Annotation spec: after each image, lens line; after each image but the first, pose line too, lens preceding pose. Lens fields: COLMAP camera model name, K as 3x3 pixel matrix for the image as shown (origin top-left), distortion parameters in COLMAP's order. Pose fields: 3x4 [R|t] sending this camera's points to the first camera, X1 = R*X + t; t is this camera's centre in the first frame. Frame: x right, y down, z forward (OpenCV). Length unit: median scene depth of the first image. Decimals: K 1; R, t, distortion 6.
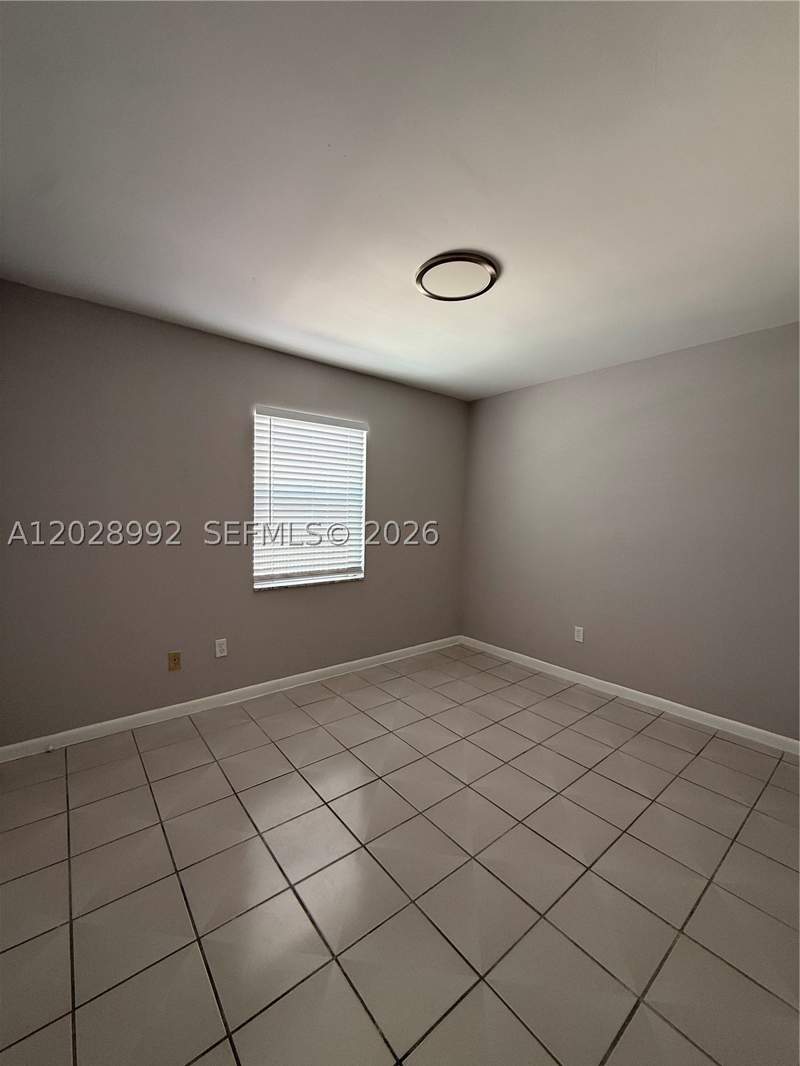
lens RADIAL K [[428.3, 0, 399.6], [0, 428.3, 532.7], [0, 0, 1]] dist [0.000170, 0.000533]
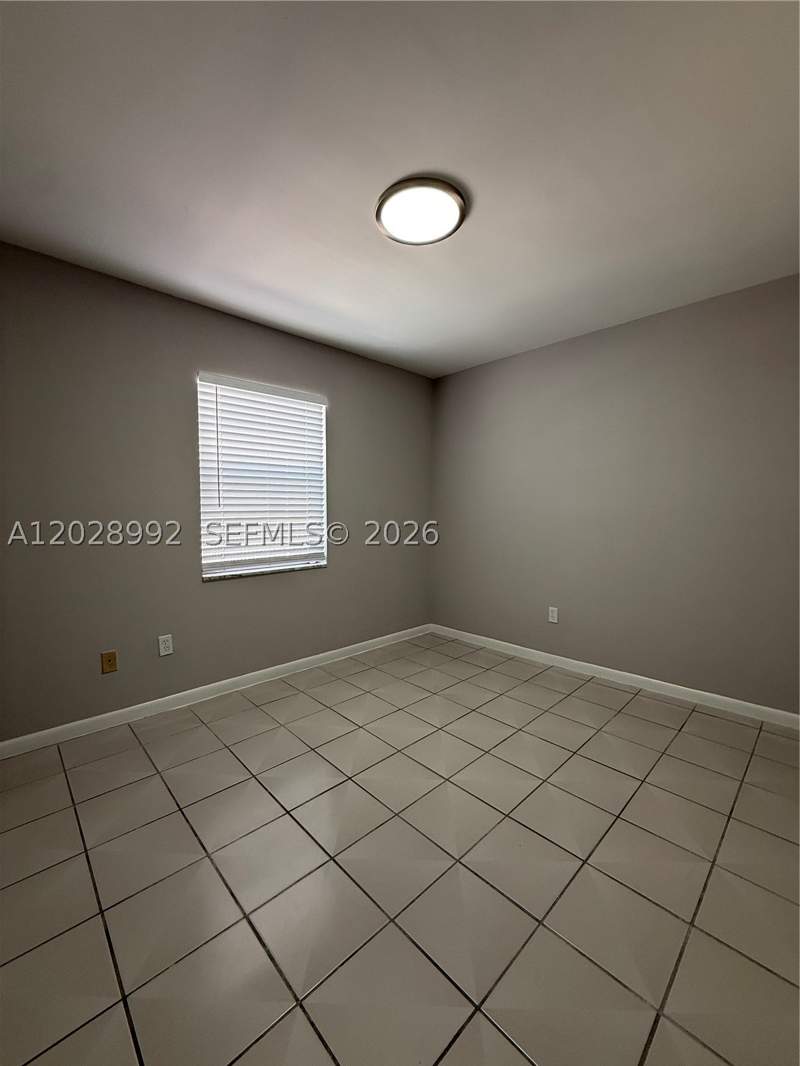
lens RADIAL K [[428.3, 0, 399.6], [0, 428.3, 532.5], [0, 0, 1]] dist [0.000170, 0.000533]
pose [[0.996170, -0.025809, 0.083543, -0.003352], [0.025535, 0.999665, 0.004336, 0.053712], [-0.083627, -0.002186, 0.996495, 0.093732]]
